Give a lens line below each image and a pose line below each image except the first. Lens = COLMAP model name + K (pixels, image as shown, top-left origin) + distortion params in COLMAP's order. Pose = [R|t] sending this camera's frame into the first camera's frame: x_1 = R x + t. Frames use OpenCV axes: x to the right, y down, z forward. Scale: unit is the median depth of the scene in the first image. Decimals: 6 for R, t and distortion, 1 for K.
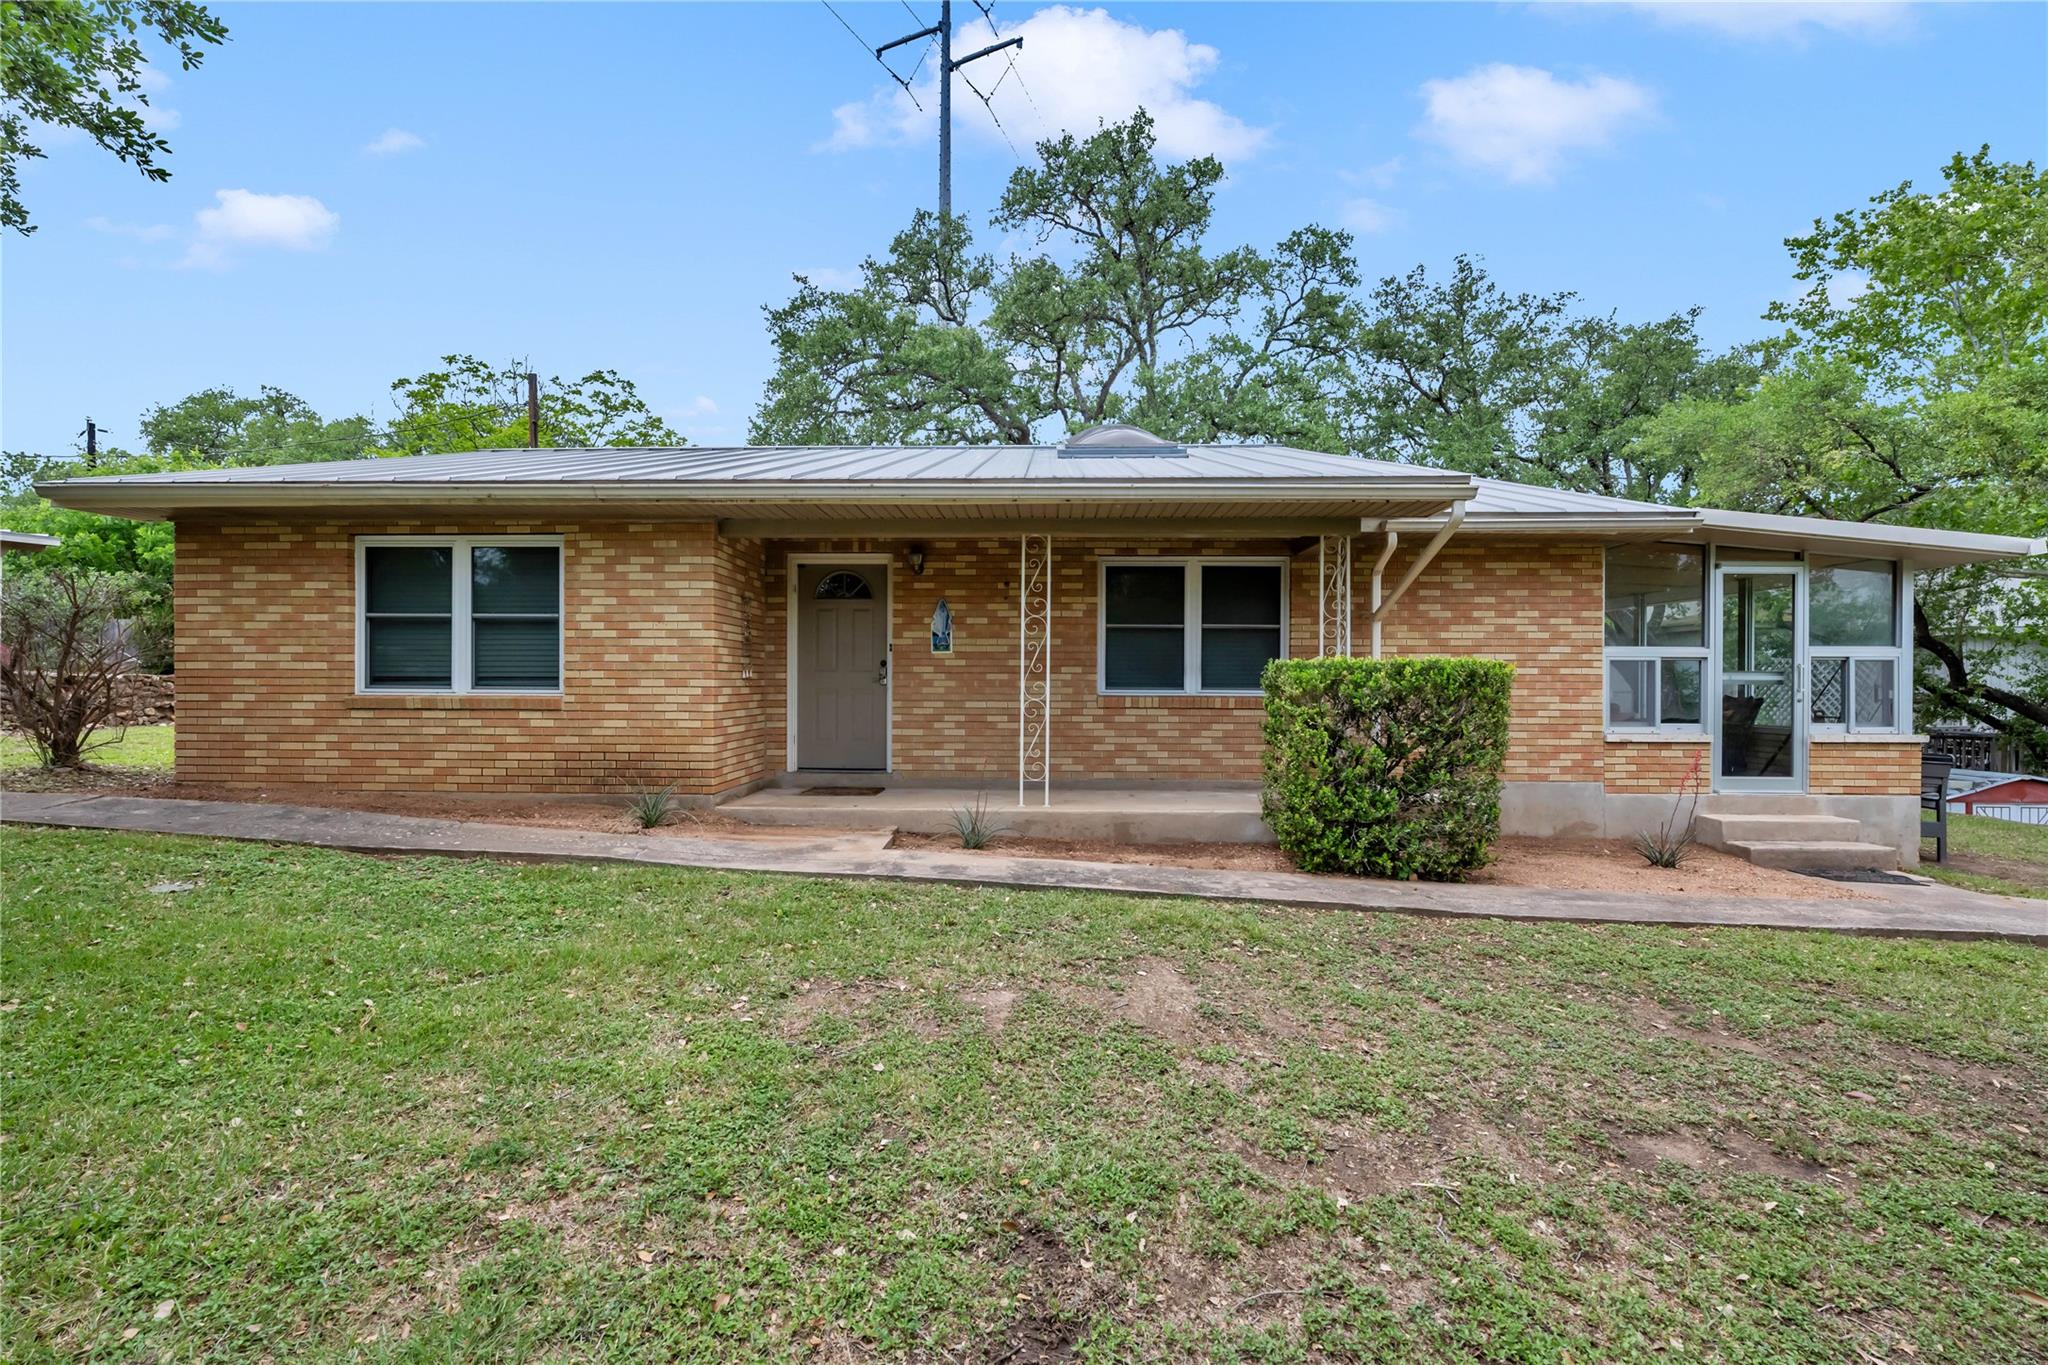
lens RADIAL K [[808.4, 0, 1014.4], [0, 808.4, 684.0], [0, 0, 1]] dist [-0.006464, 0.000313]
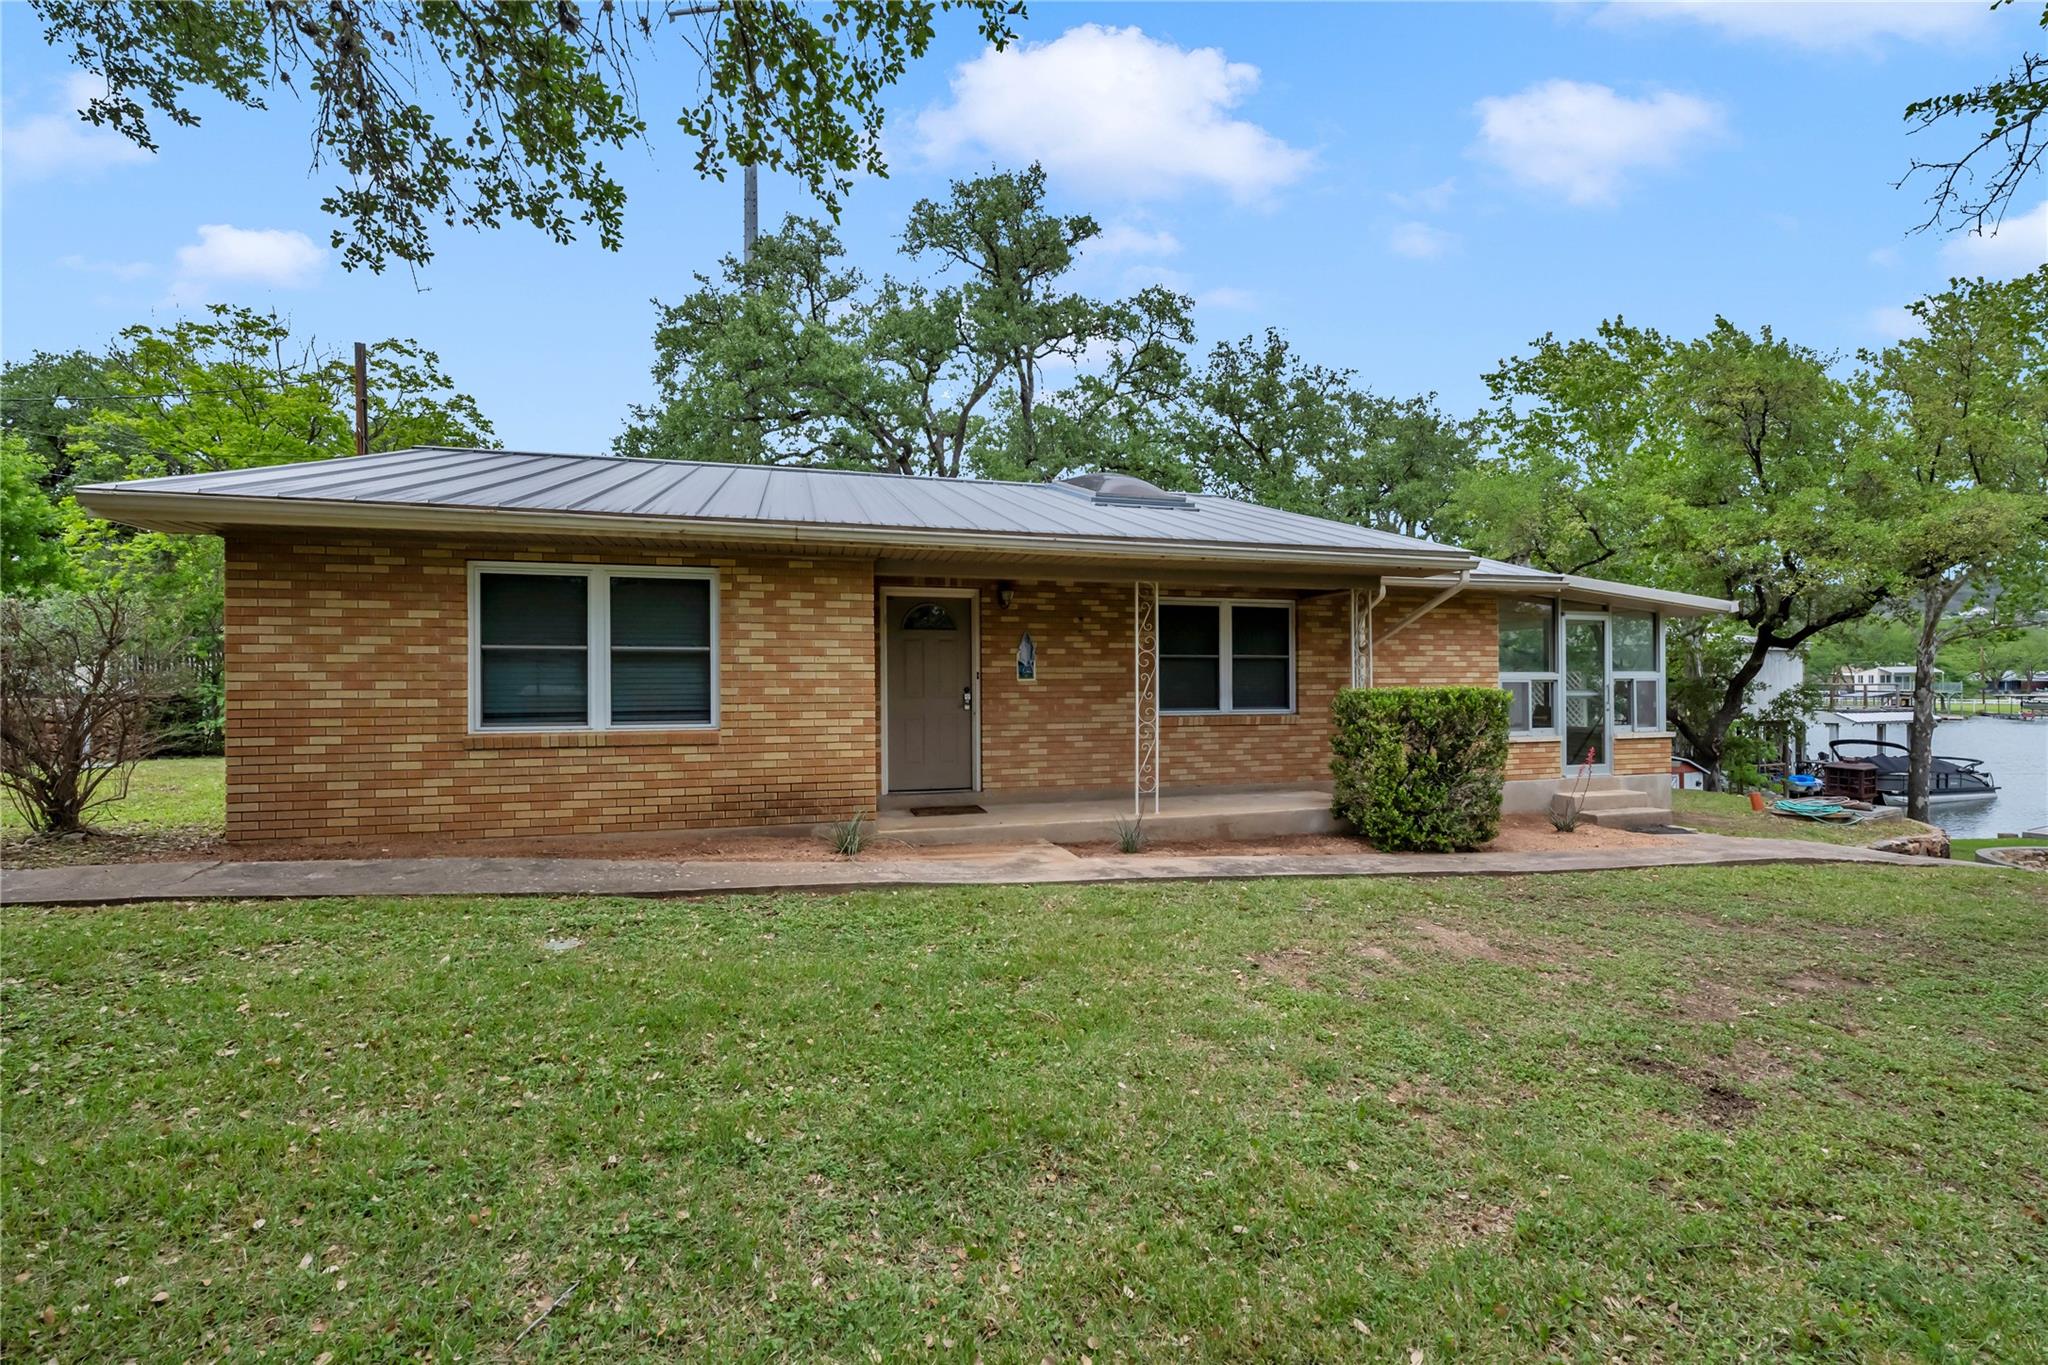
lens RADIAL K [[808.4, 0, 1036.4], [0, 808.4, 684.3], [0, 0, 1]] dist [-0.006464, 0.000313]
pose [[0.954587, -0.008268, 0.297816, -0.473504], [0.010227, 0.999935, -0.005019, -0.031932], [-0.297755, 0.007836, 0.954610, -0.068858]]
